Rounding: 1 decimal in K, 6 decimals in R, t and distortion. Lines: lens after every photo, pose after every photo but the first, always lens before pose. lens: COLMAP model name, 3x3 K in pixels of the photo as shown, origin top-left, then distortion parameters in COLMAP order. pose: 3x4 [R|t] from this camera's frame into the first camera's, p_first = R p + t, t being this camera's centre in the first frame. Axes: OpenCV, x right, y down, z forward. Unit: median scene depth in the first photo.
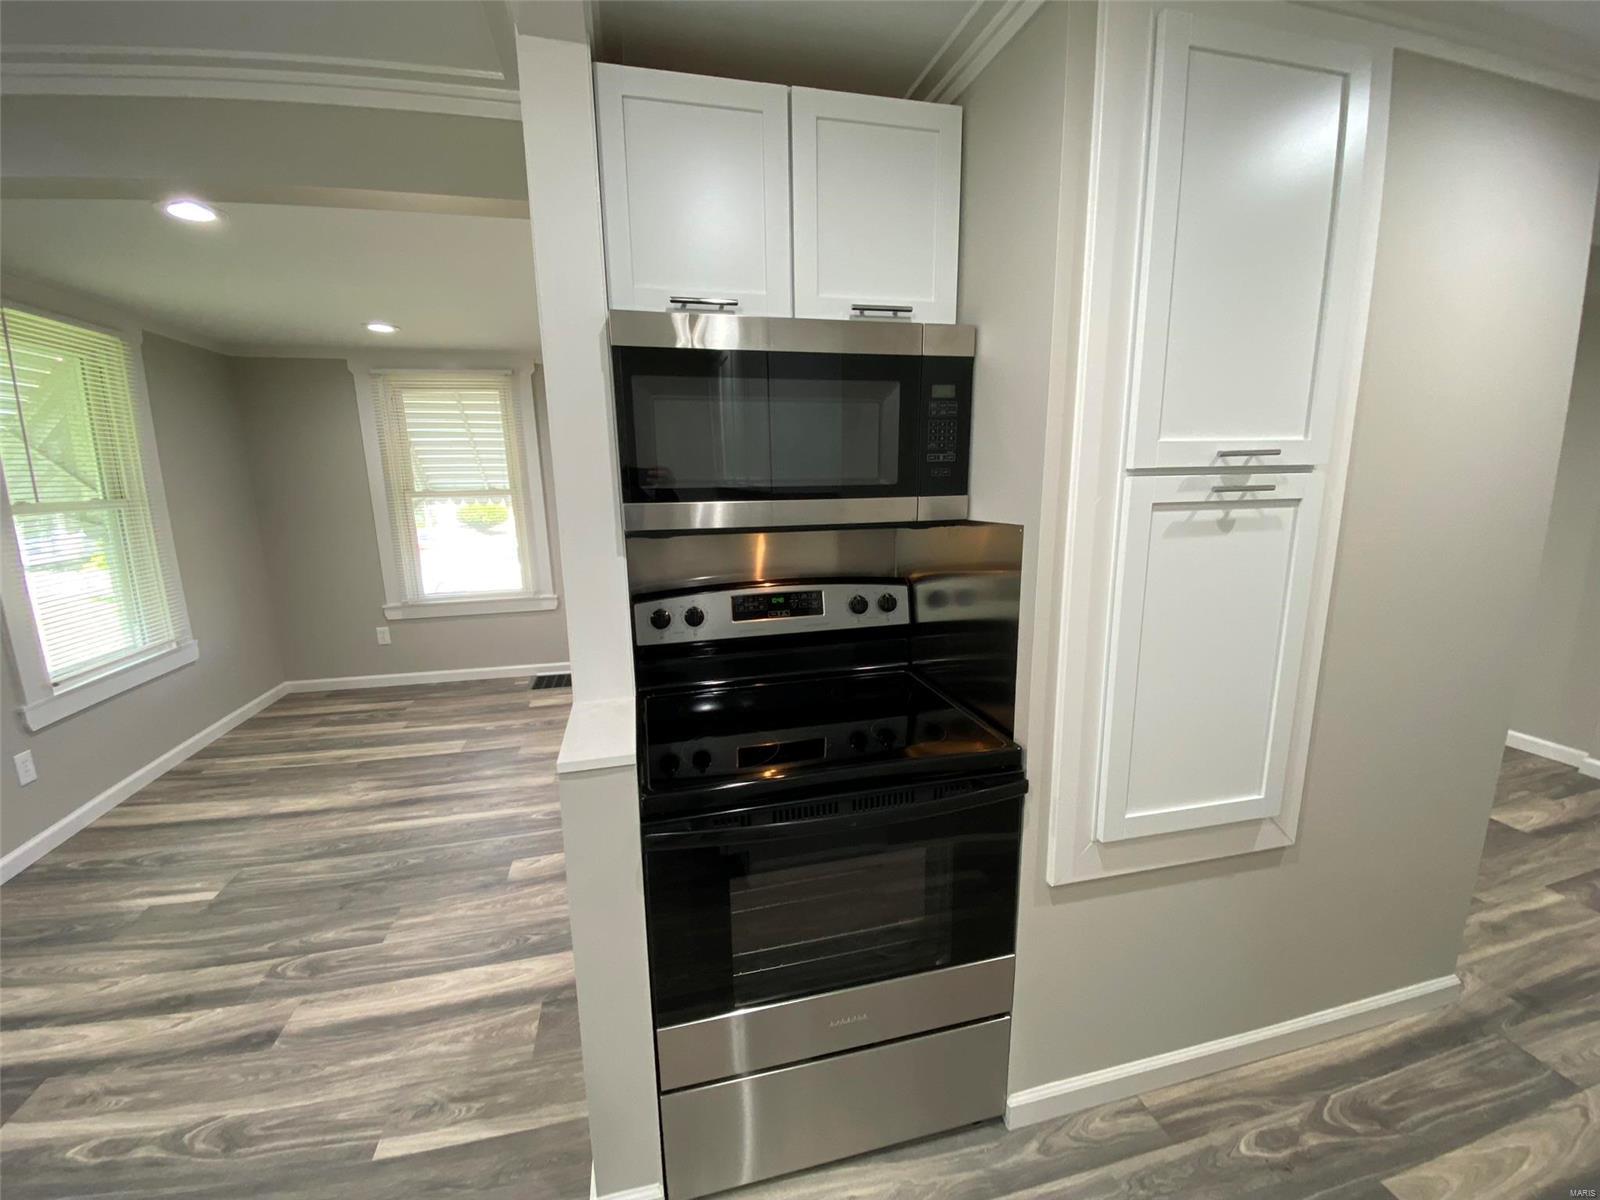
lens RADIAL K [[653.6, 0, 790.5], [0, 653.6, 604.2], [0, 0, 1]] dist [0.014771, -0.016285]
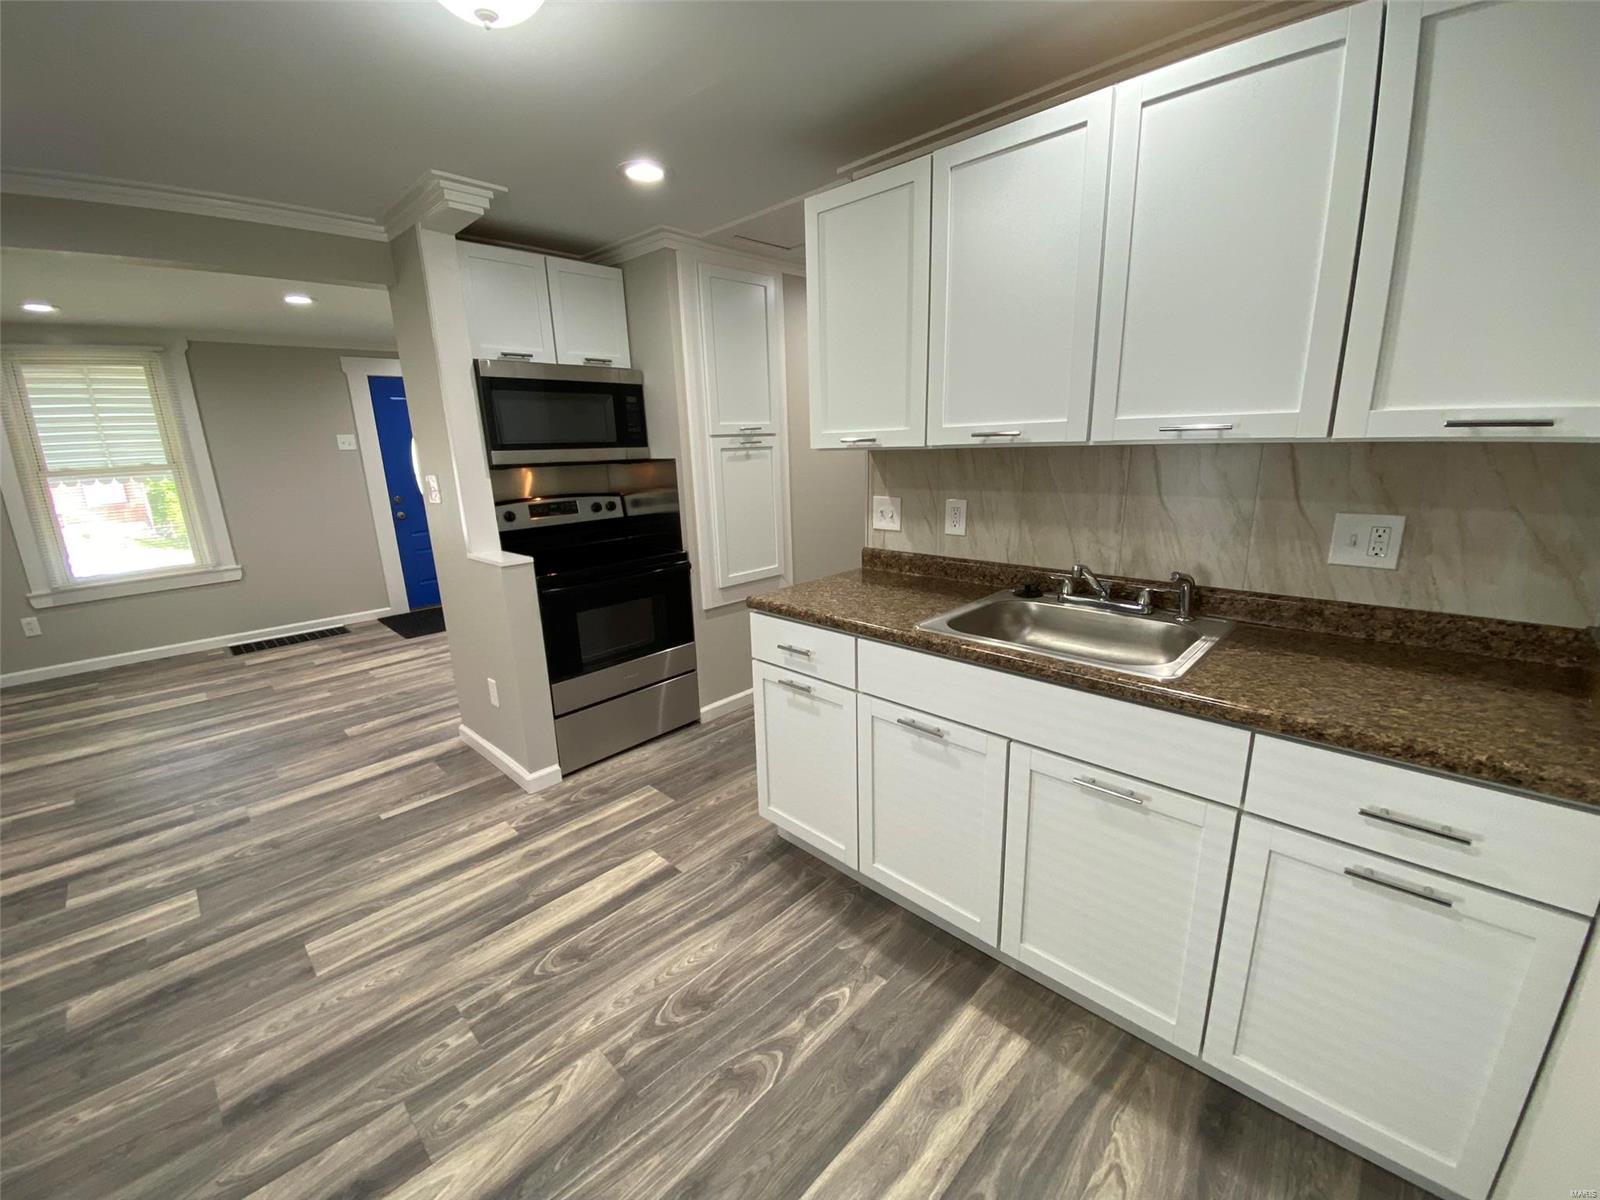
lens RADIAL K [[646.5, 0, 795.8], [0, 646.5, 607.2], [0, 0, 1]] dist [0.022380, -0.020070]
pose [[0.848075, -0.141017, 0.510767, -0.377184], [0.118600, 0.989998, 0.076405, 0.195289], [-0.516433, -0.004221, 0.856317, -0.857348]]
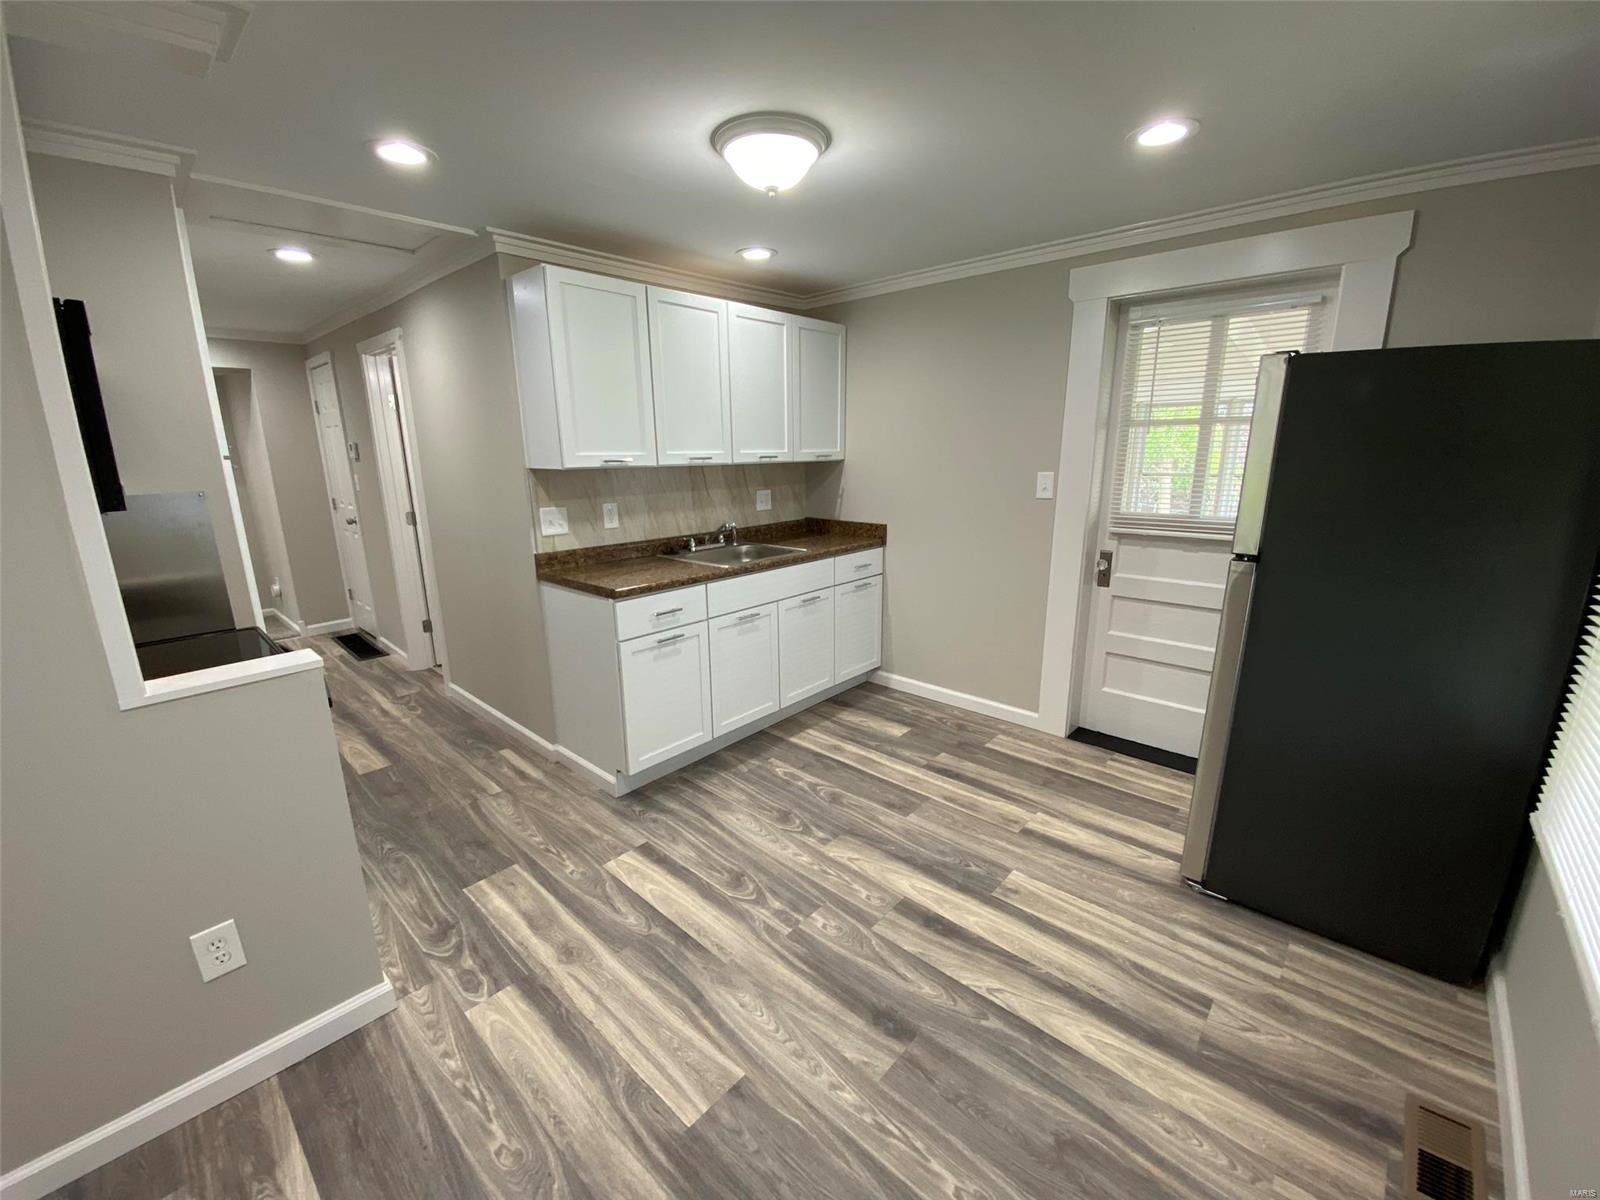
lens RADIAL K [[639.6, 0, 783.2], [0, 639.6, 606.2], [0, 0, 1]] dist [0.028371, -0.028179]
pose [[-0.549285, -0.175111, 0.817081, -1.137155], [0.184312, 0.928328, 0.322856, -0.070990], [-0.815055, 0.327938, -0.477642, 0.463641]]
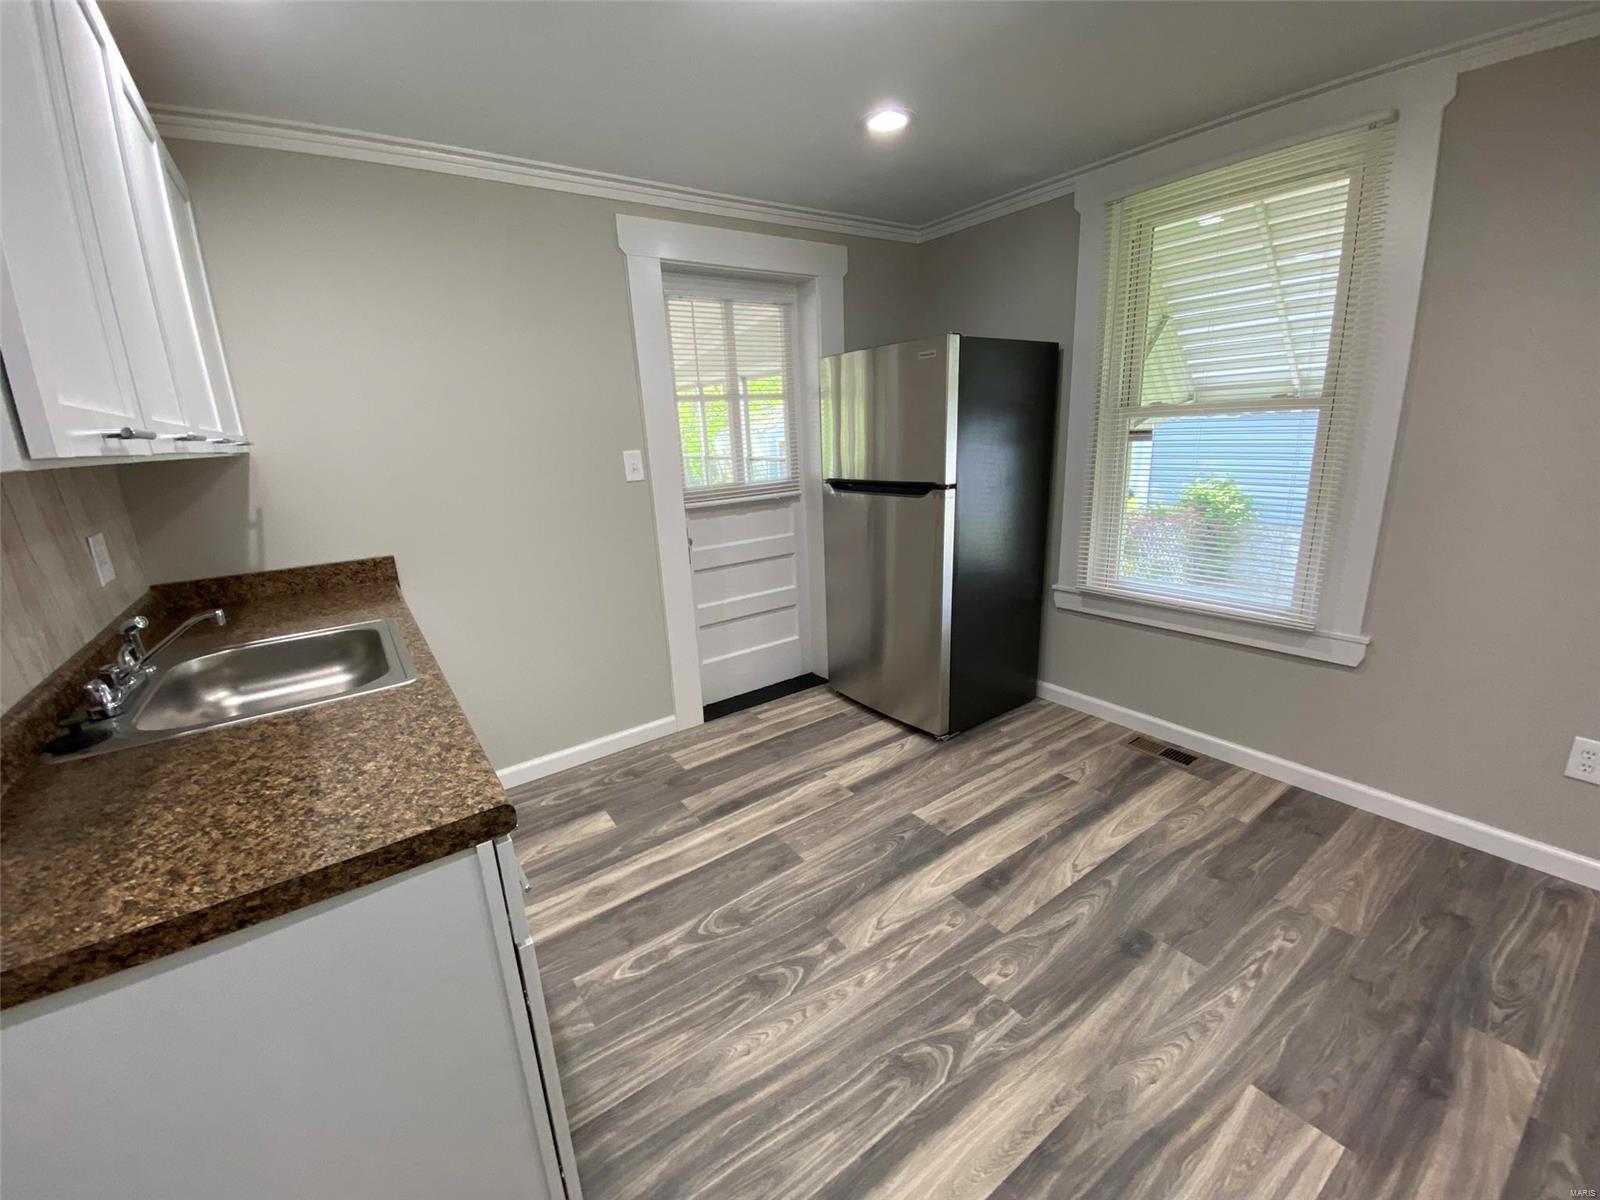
lens RADIAL K [[664.4, 0, 803.5], [0, 664.4, 588.9], [0, 0, 1]] dist [0.030683, -0.022404]
pose [[-0.924374, 0.156354, -0.347975, 0.061715], [-0.007016, 0.905030, 0.425289, -0.083022], [0.381423, 0.395567, -0.835490, 0.522097]]
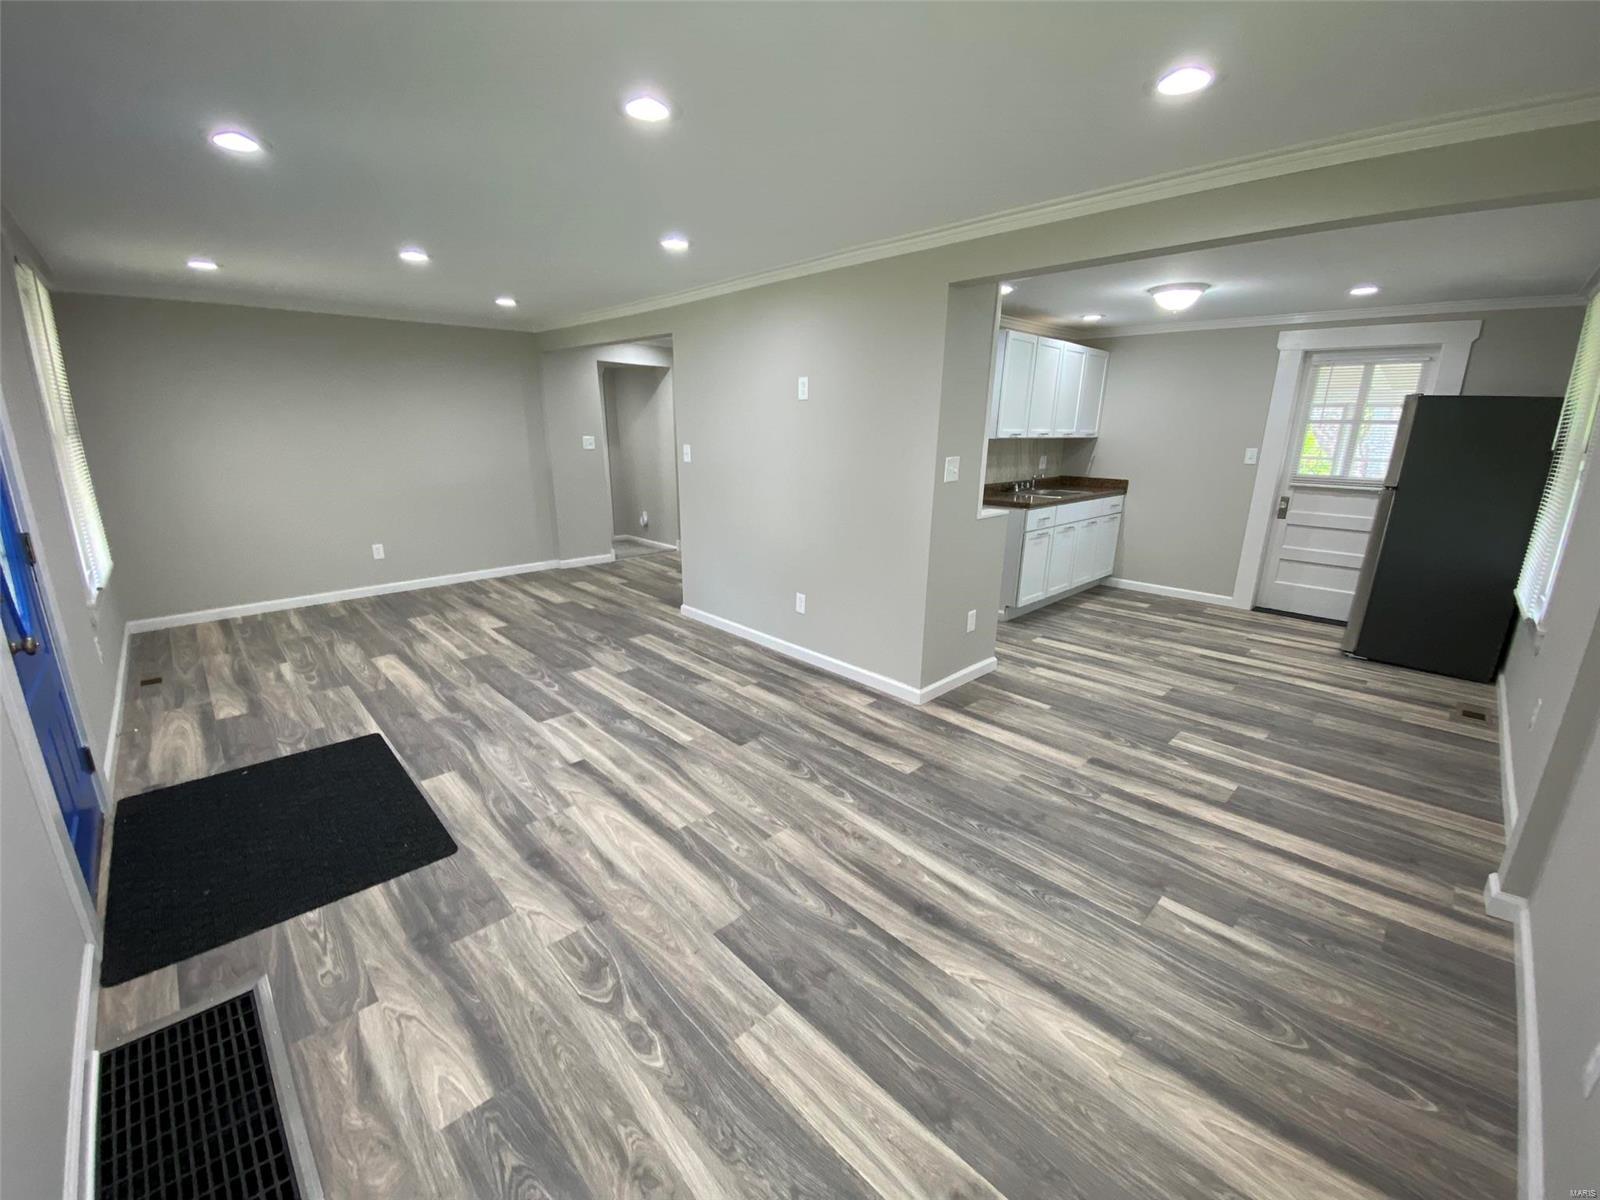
lens RADIAL K [[648.4, 0, 776.6], [0, 648.4, 607.2], [0, 0, 1]] dist [0.016427, -0.022767]
pose [[-0.493014, -0.218919, 0.842028, -1.576744], [0.167113, 0.925975, 0.338591, -0.376732], [-0.853821, 0.307644, -0.419934, 2.090133]]
